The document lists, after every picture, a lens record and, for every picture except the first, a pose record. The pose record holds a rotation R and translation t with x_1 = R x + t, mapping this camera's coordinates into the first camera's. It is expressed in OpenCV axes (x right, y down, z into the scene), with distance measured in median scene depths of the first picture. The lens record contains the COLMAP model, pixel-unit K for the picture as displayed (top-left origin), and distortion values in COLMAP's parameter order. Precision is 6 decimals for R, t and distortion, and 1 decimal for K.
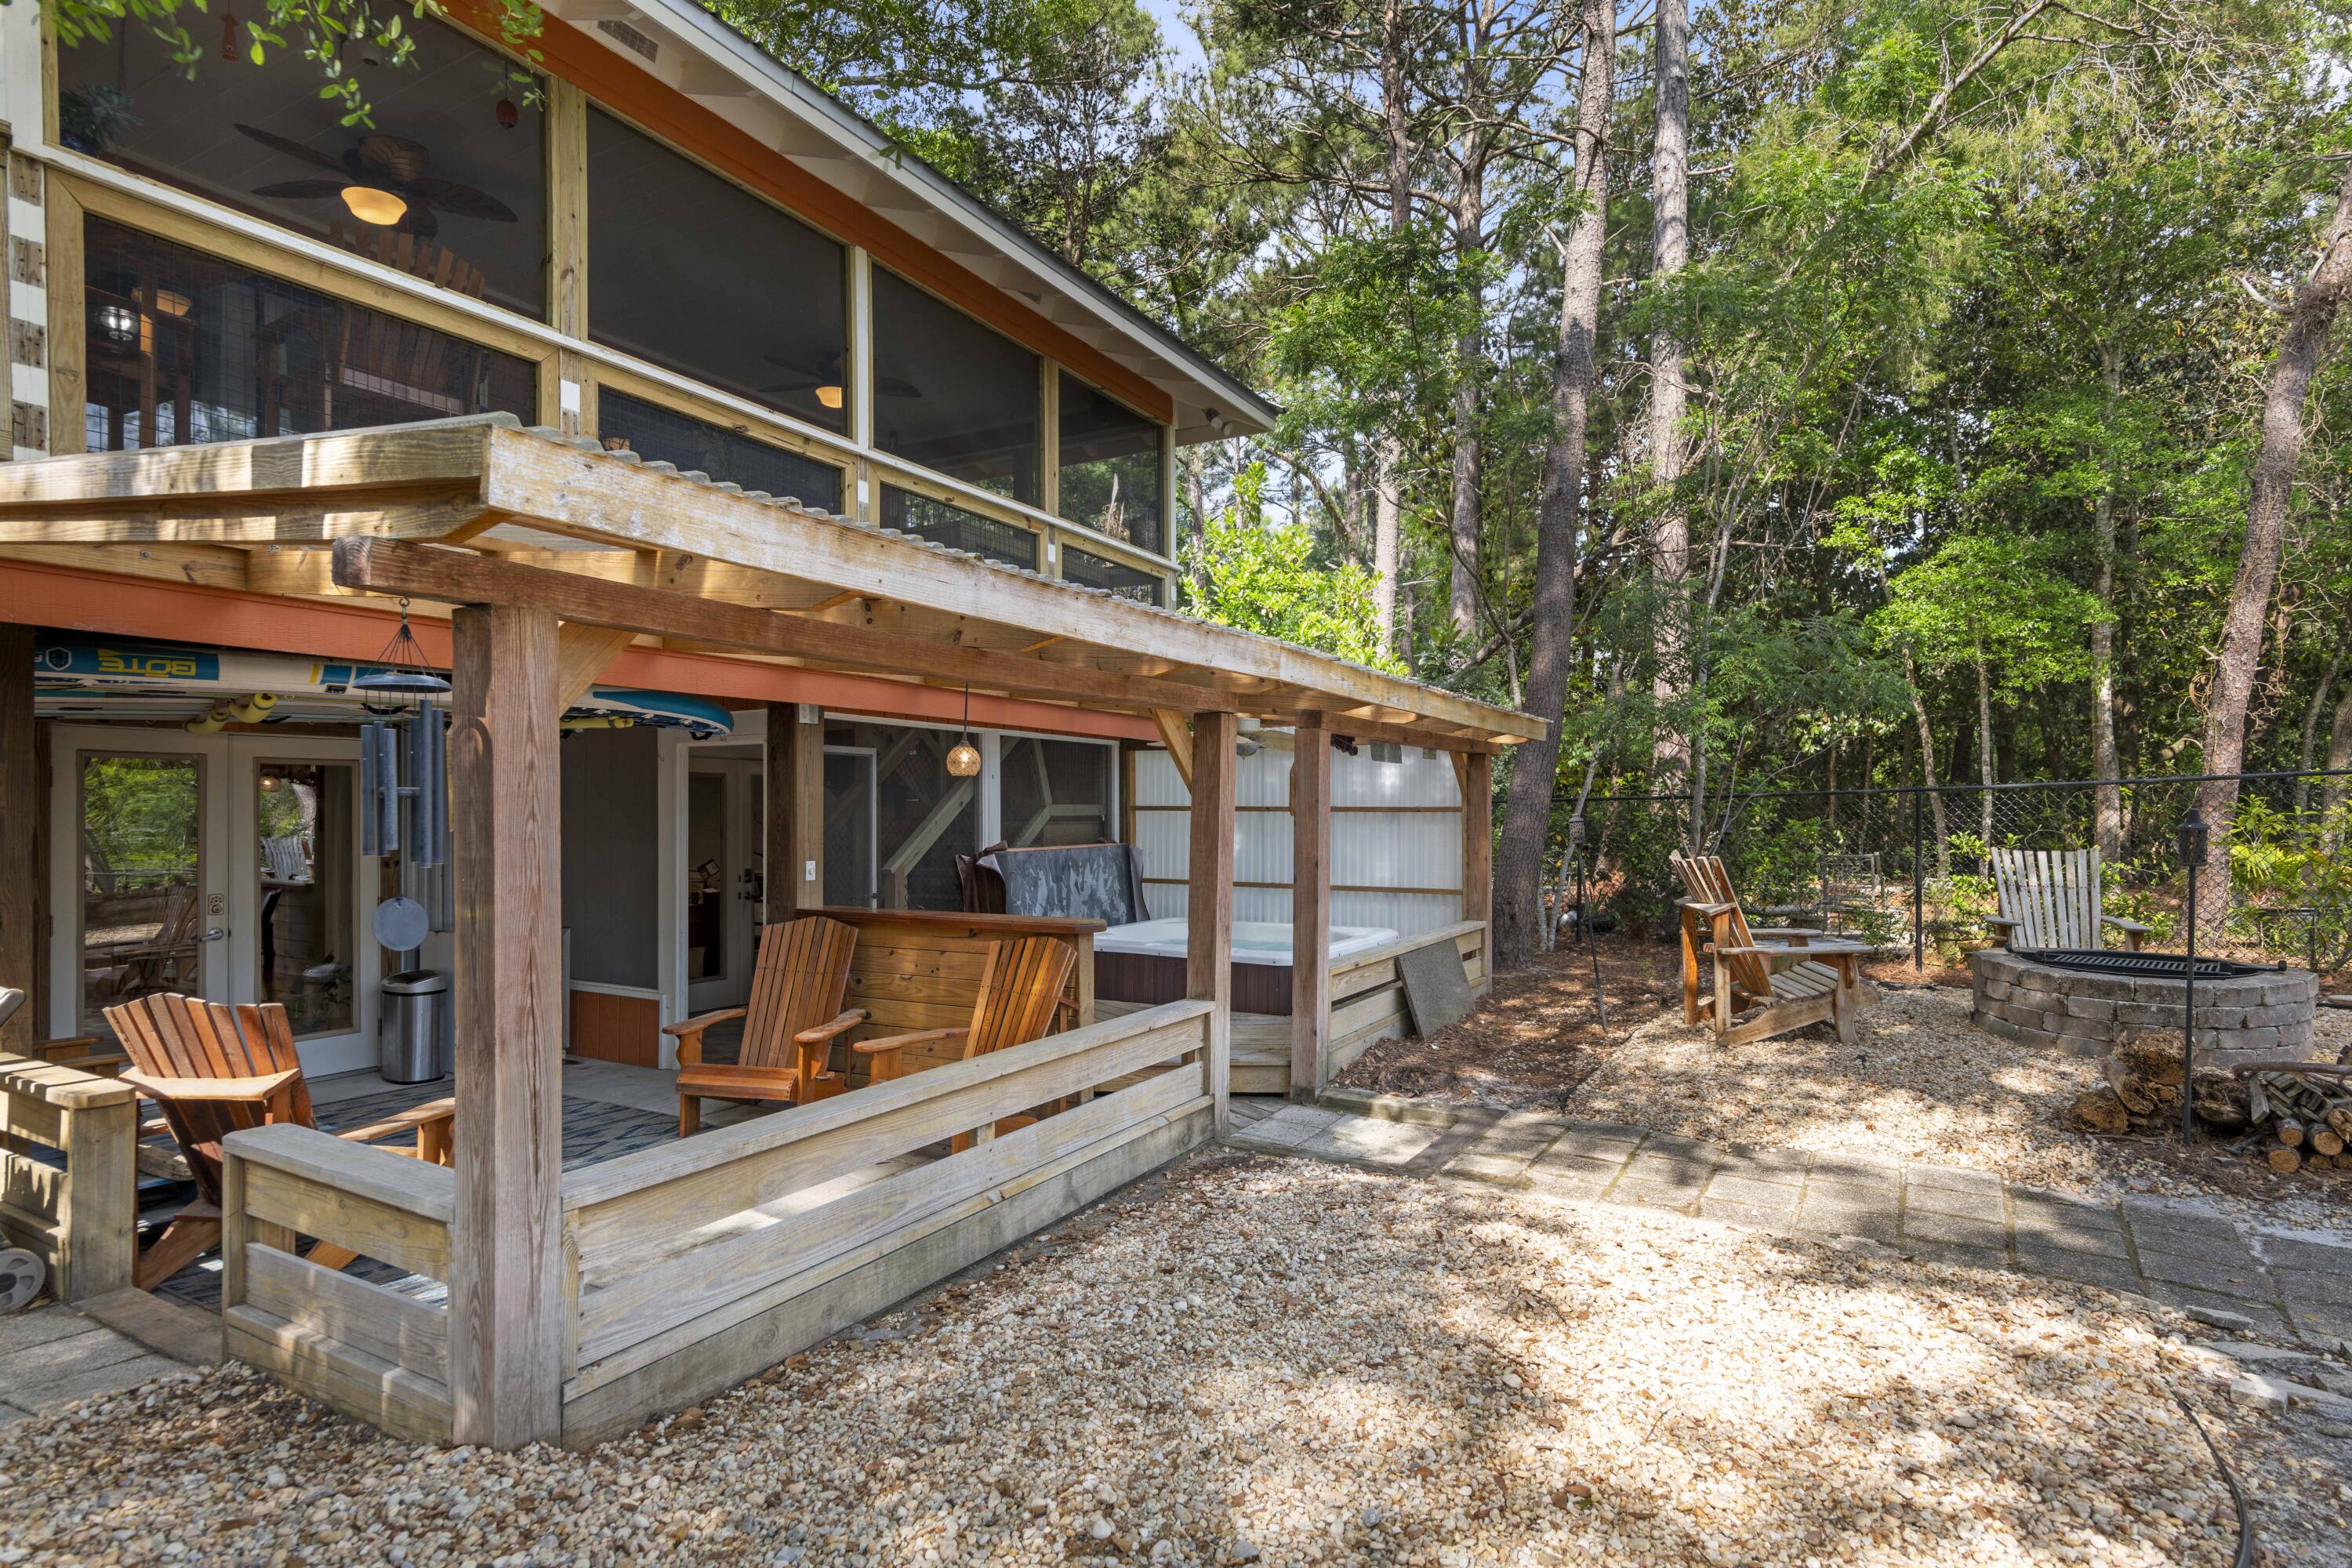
lens RADIAL K [[1191.4, 0, 1157.2], [0, 1191.4, 796.9], [0, 0, 1]] dist [0.003513, 0.000640]
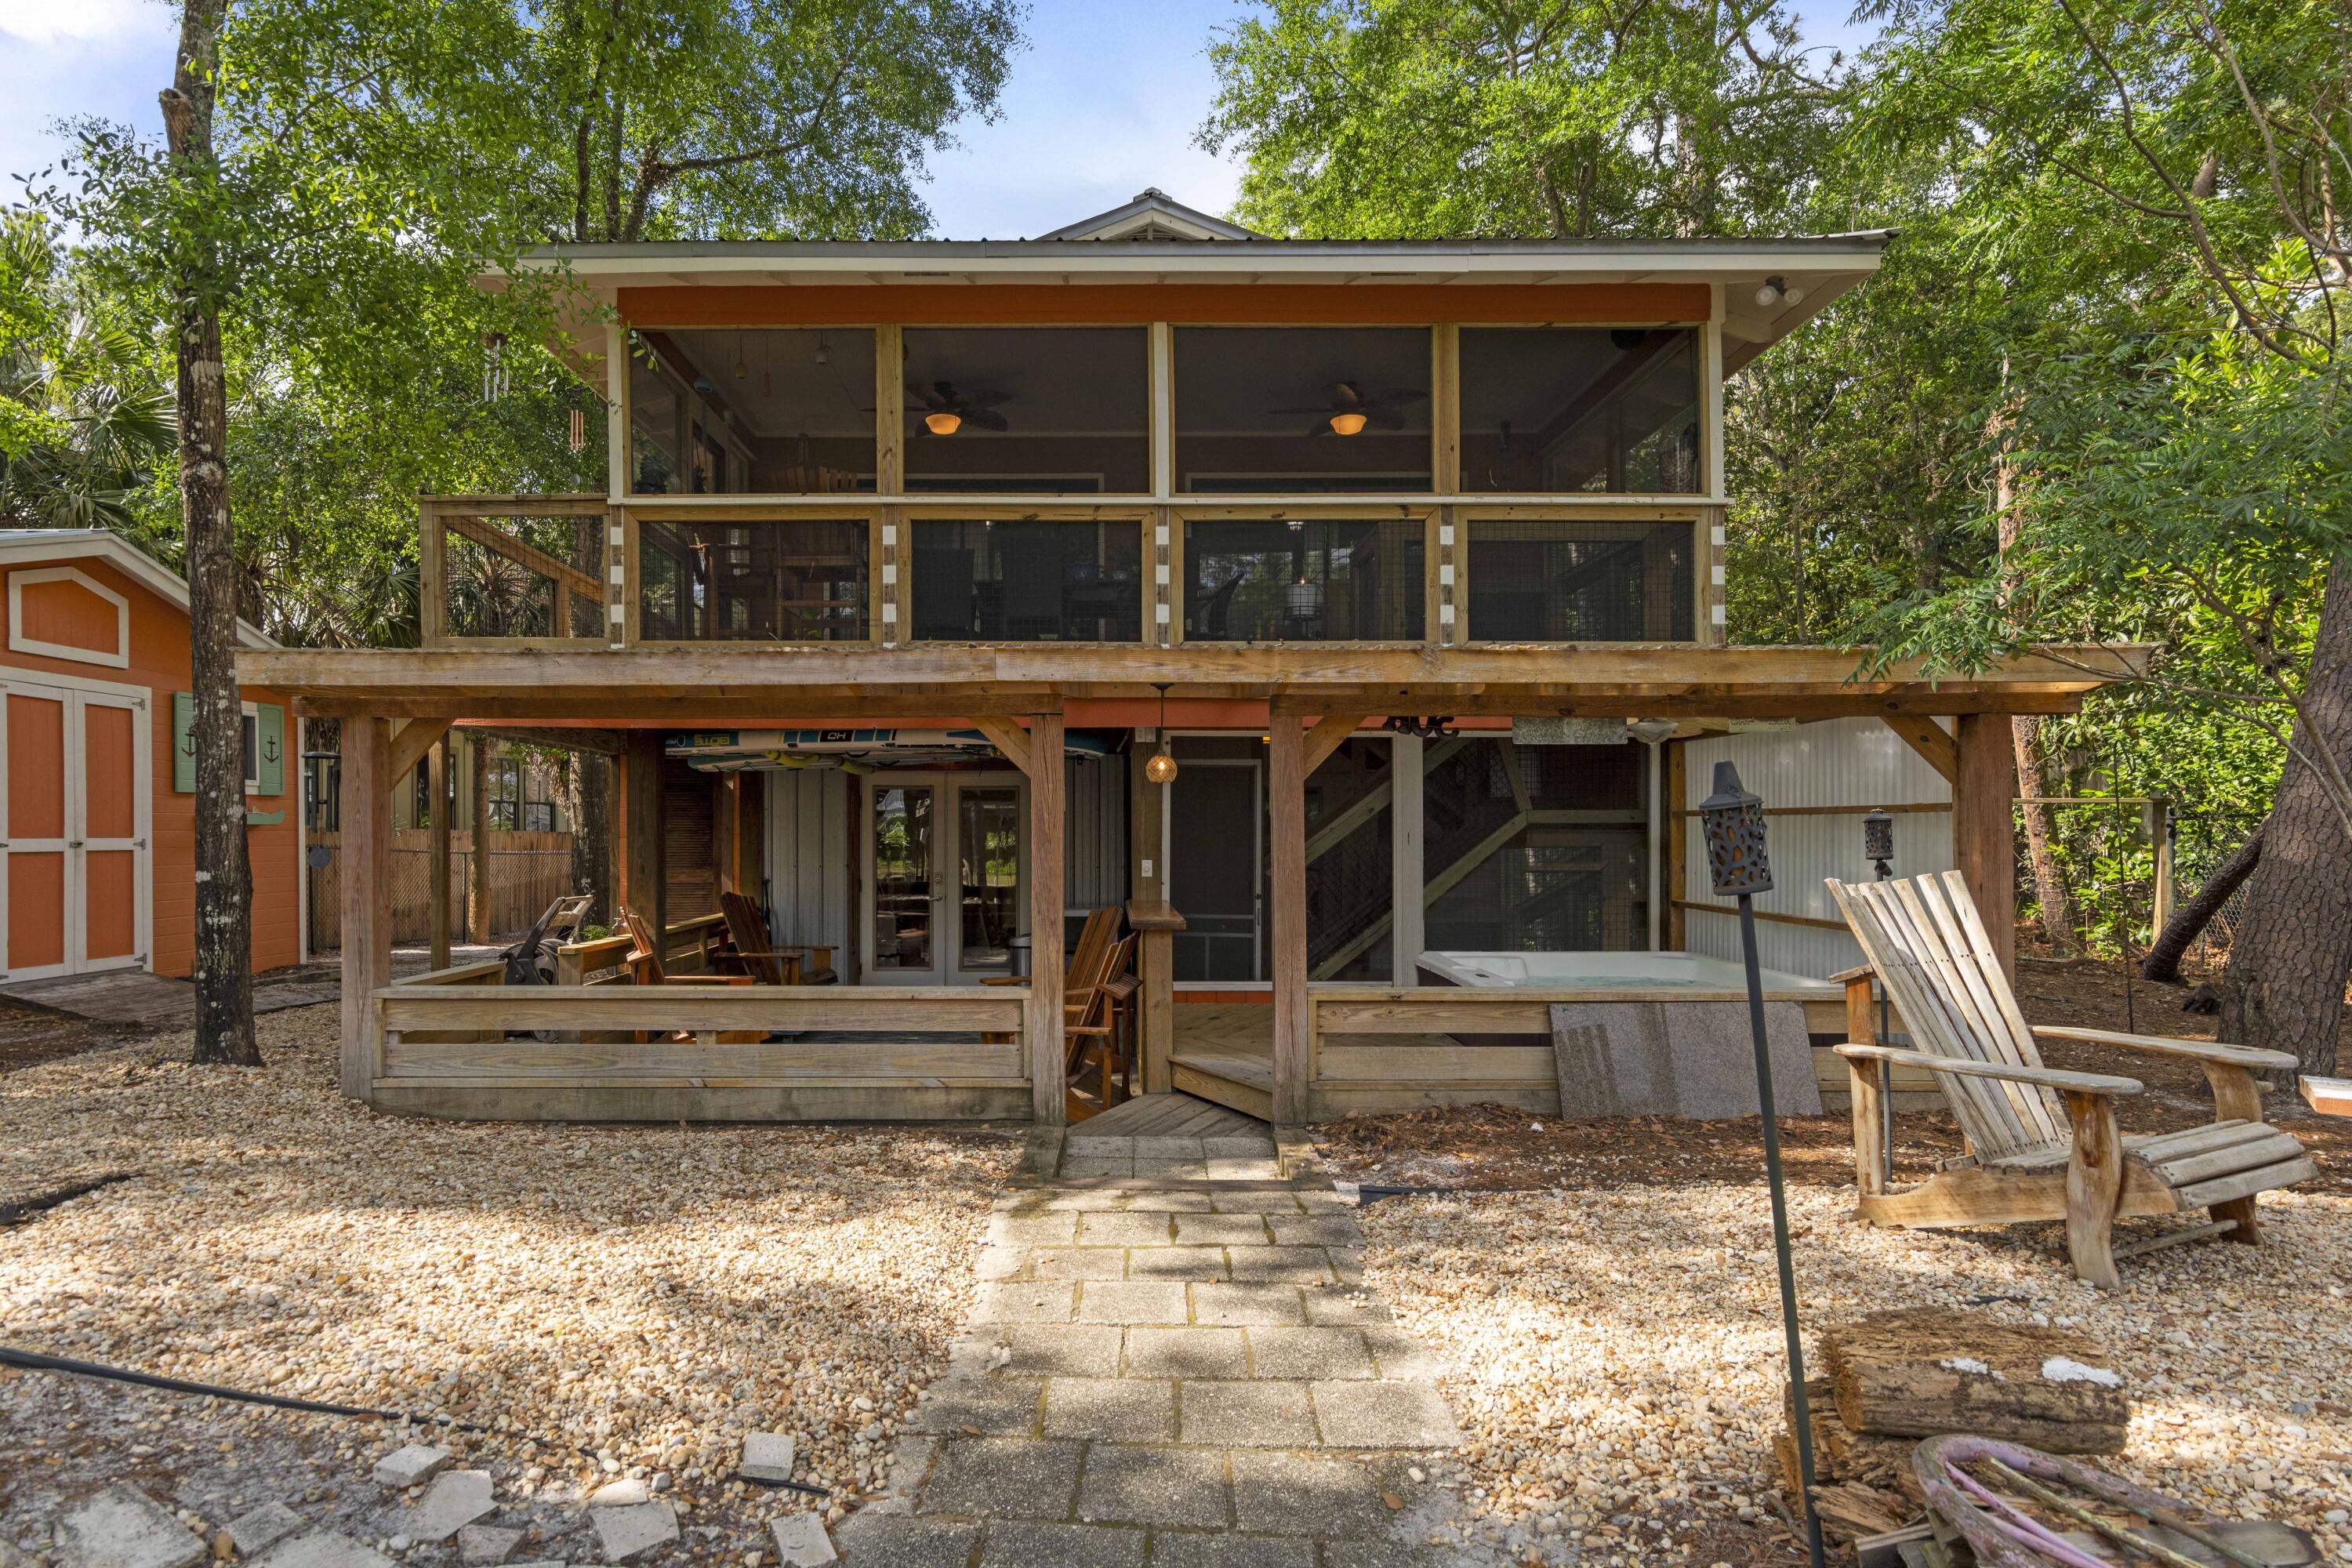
lens RADIAL K [[1191.4, 0, 1076.7], [0, 1191.4, 833.5], [0, 0, 1]] dist [0.003513, 0.000640]
pose [[0.499564, -0.000030, -0.866277, 0.743524], [0.012009, 0.999904, 0.006891, 0.019627], [0.866194, -0.013846, 0.499516, 0.383431]]
